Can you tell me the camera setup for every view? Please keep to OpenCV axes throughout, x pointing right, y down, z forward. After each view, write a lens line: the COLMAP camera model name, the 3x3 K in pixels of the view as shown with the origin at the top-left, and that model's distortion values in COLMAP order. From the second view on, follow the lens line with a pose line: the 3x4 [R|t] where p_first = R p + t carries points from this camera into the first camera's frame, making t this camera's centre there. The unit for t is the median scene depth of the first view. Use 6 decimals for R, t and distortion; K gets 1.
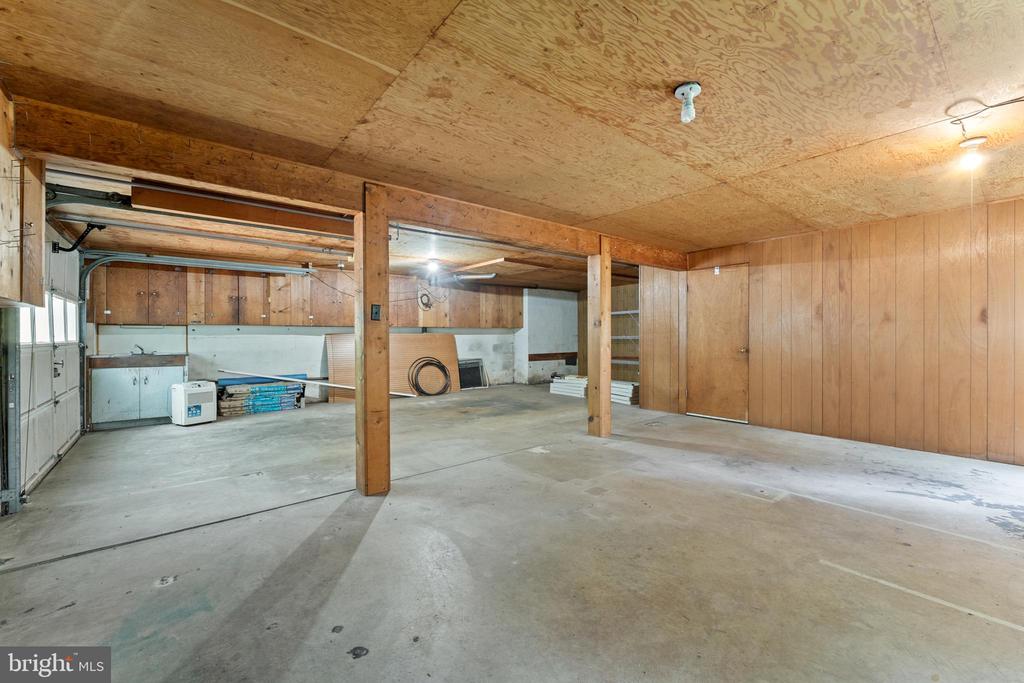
lens RADIAL K [[414.9, 0, 510.8], [0, 414.9, 337.8], [0, 0, 1]] dist [0.000815, 0.000058]
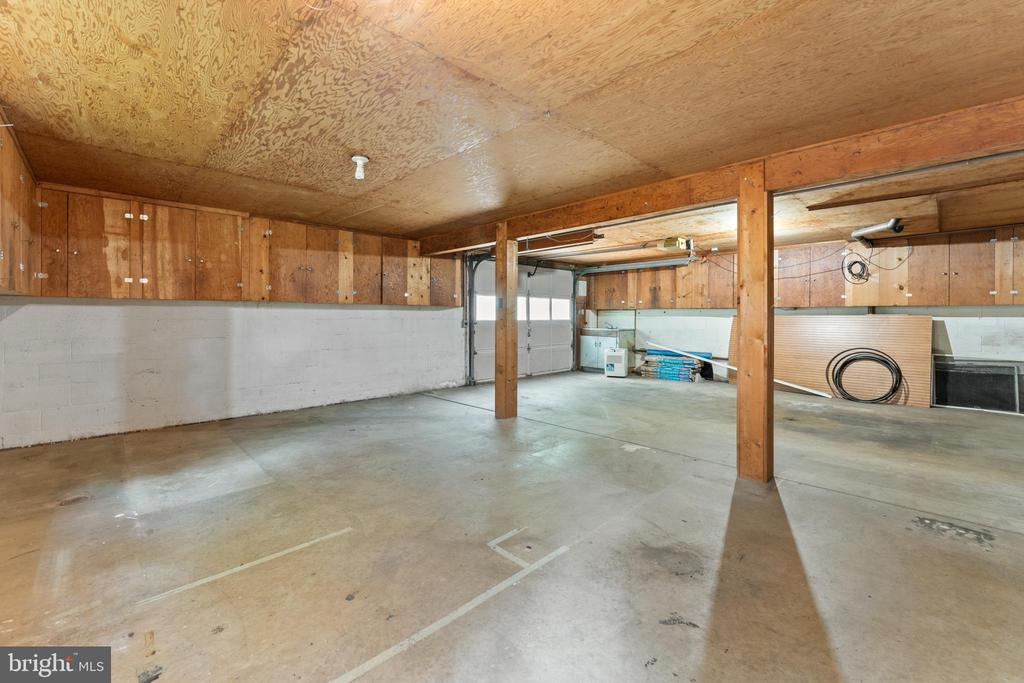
lens RADIAL K [[414.9, 0, 507.5], [0, 414.9, 315.8], [0, 0, 1]] dist [0.000815, 0.000058]
pose [[0.095742, 0.001103, -0.995406, 0.717490], [-0.008816, 0.999961, 0.000260, -0.006785], [0.995367, 0.008751, 0.095748, 0.501046]]
